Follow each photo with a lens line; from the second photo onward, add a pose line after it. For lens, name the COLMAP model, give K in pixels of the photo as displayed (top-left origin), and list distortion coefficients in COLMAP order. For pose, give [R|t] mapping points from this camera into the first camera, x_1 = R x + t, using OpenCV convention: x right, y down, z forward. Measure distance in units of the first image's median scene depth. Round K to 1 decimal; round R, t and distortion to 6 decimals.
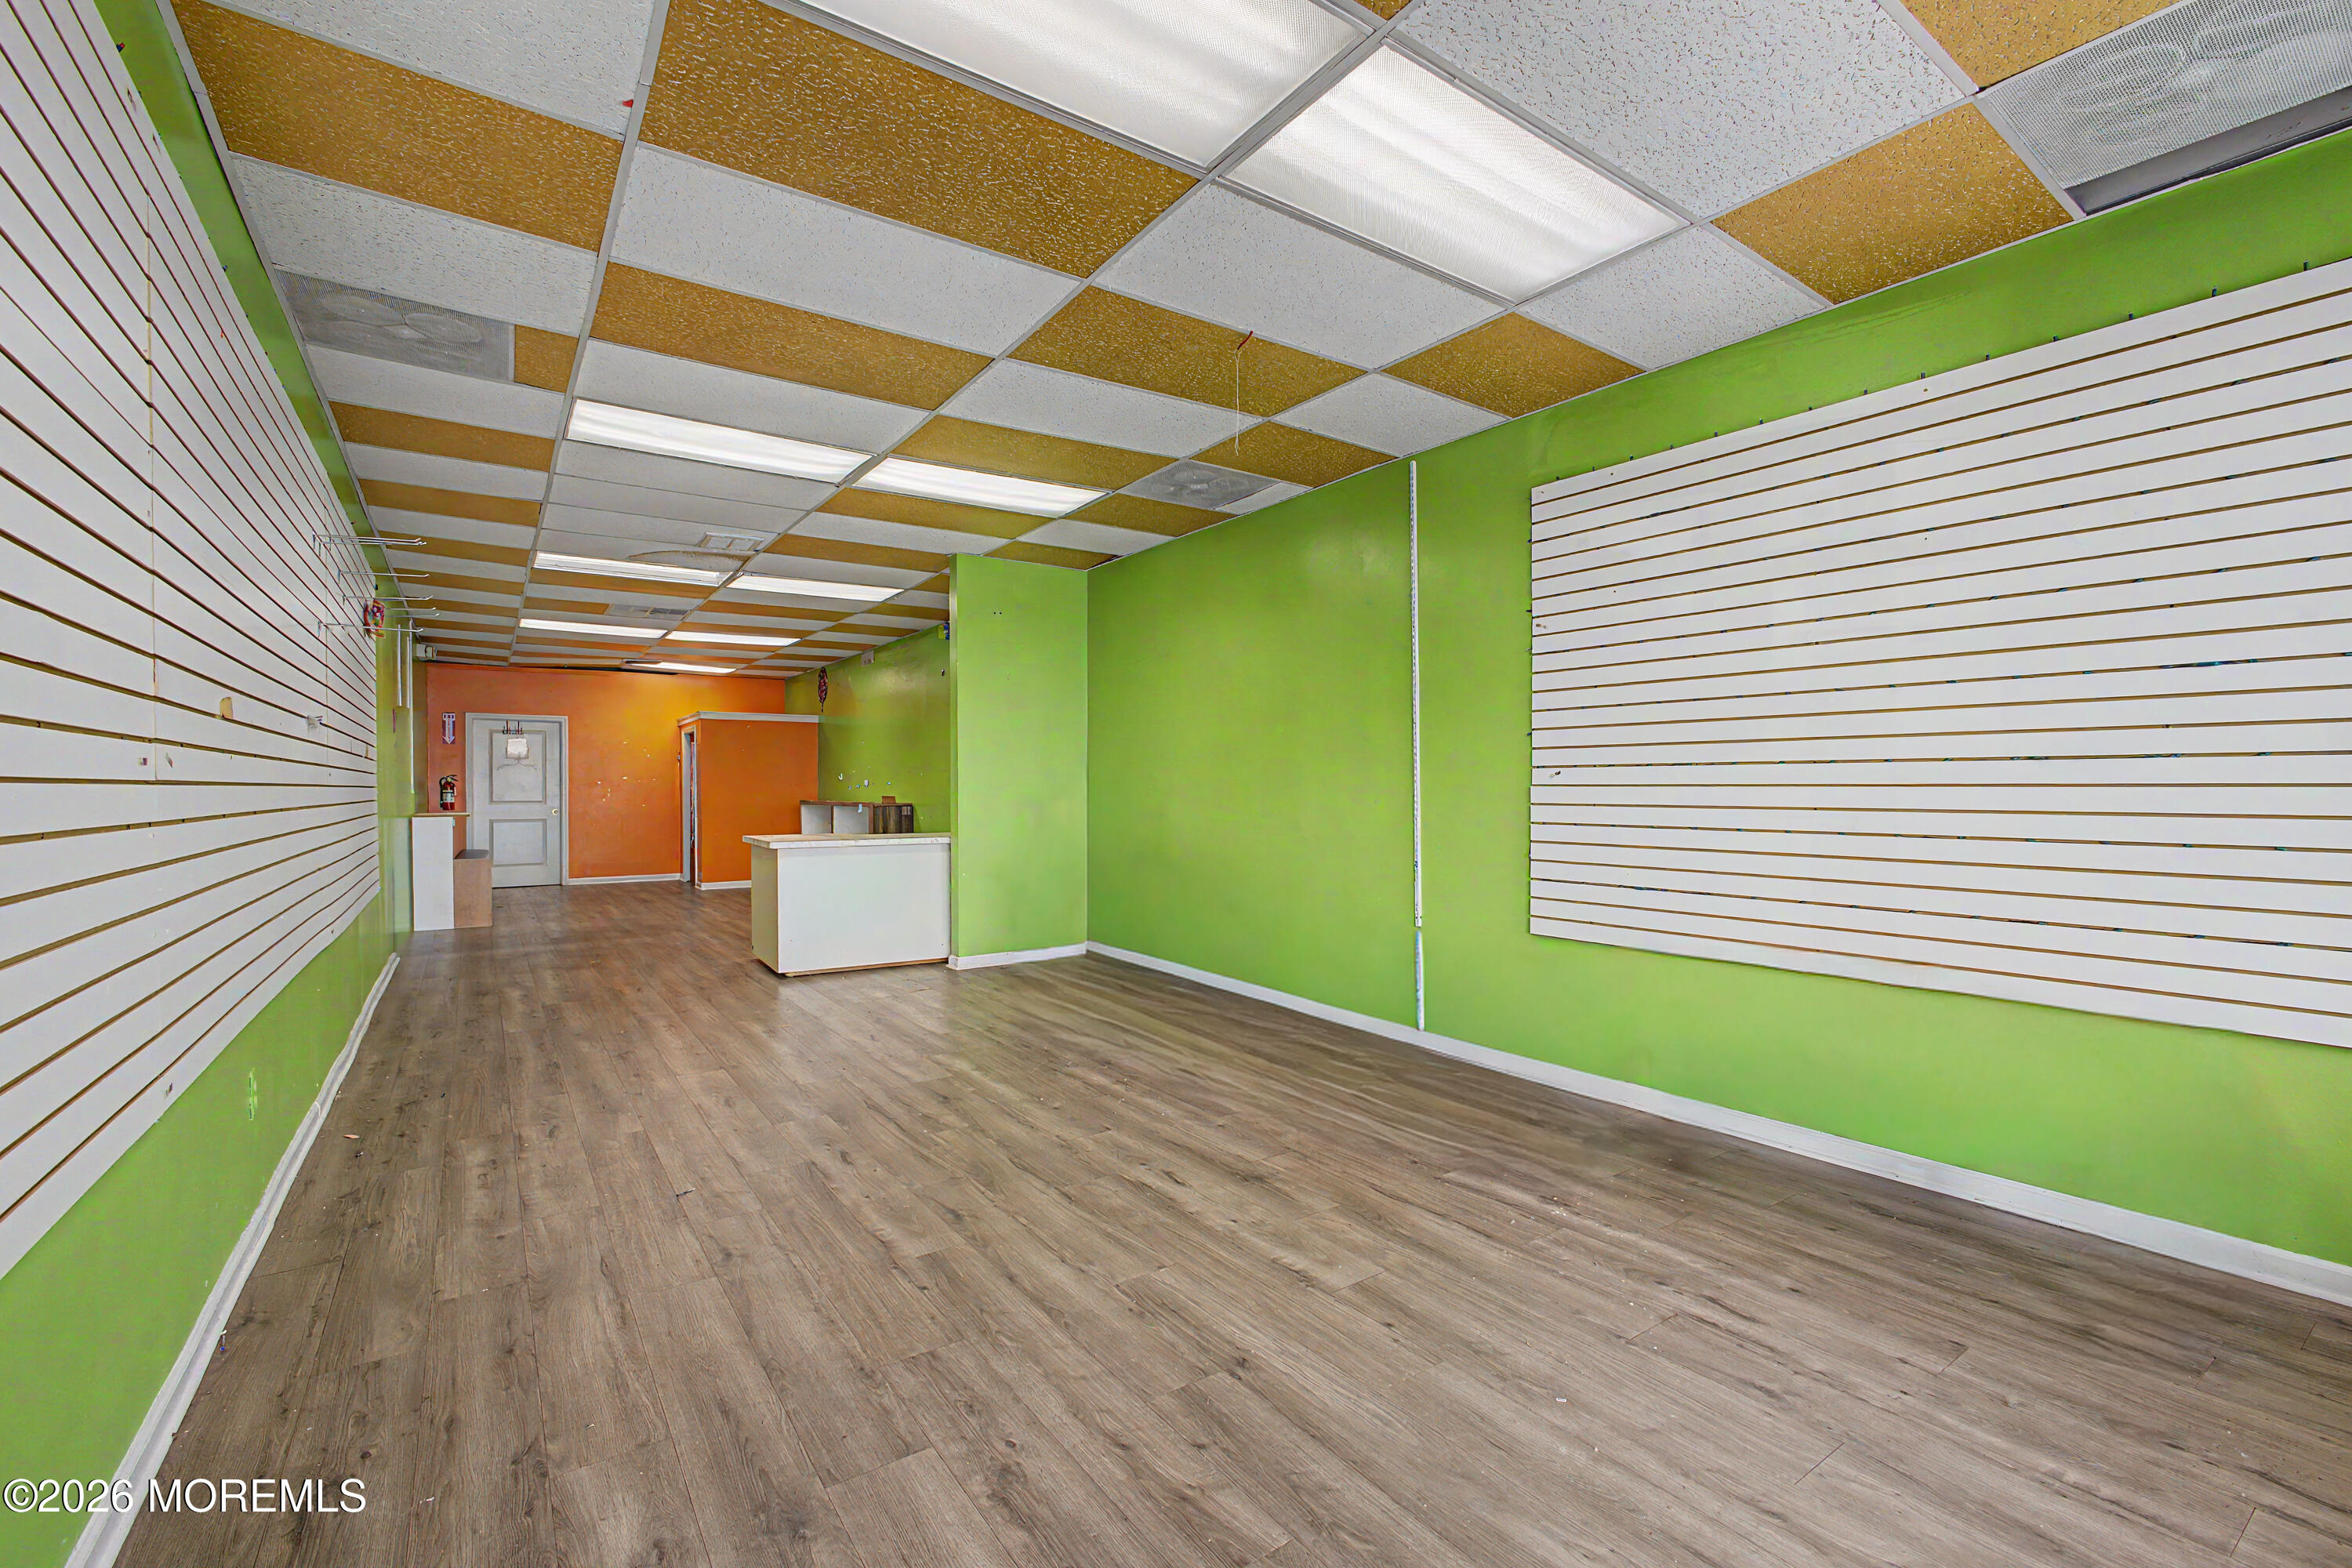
lens RADIAL K [[1014.8, 0, 1184.5], [0, 1014.8, 788.7], [0, 0, 1]] dist [-0.008793, 0.000446]
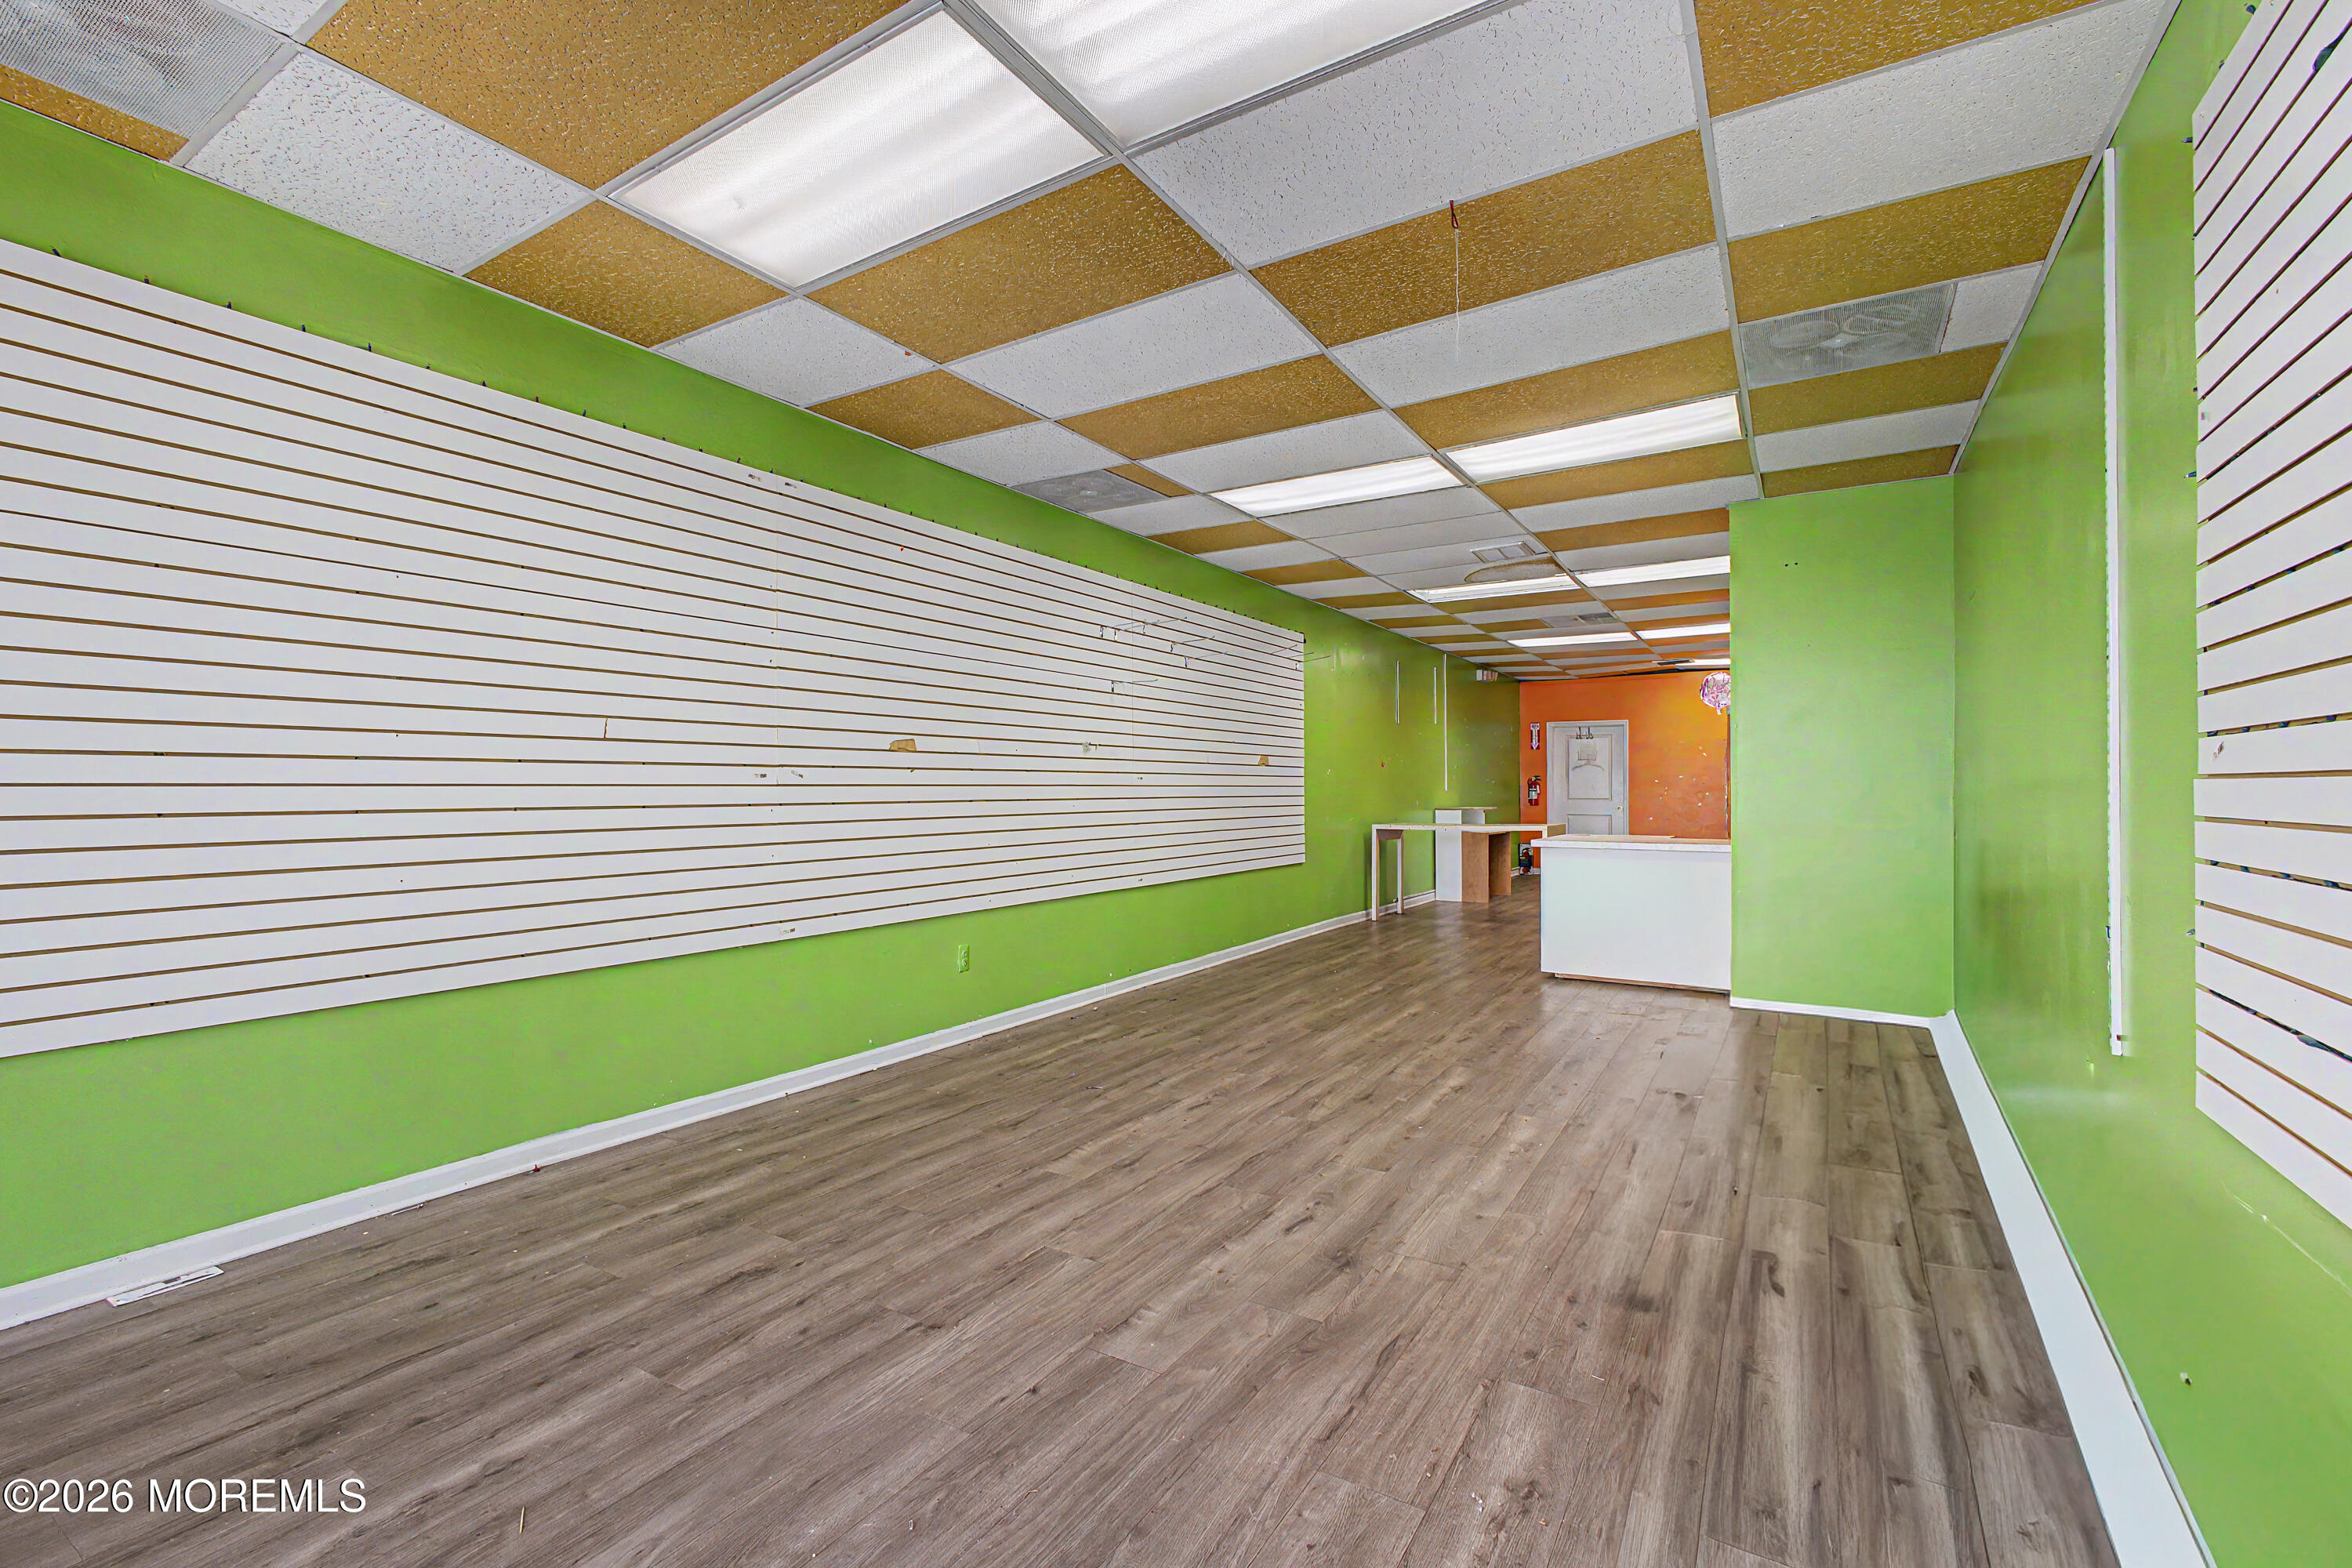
lens RADIAL K [[1014.8, 0, 1169.9], [0, 1014.8, 783.6], [0, 0, 1]] dist [-0.008793, 0.000446]
pose [[0.395052, -0.004318, -0.918649, 0.694232], [0.001315, 0.999991, -0.004135, 0.000367], [0.918658, 0.000426, 0.395054, 0.493127]]
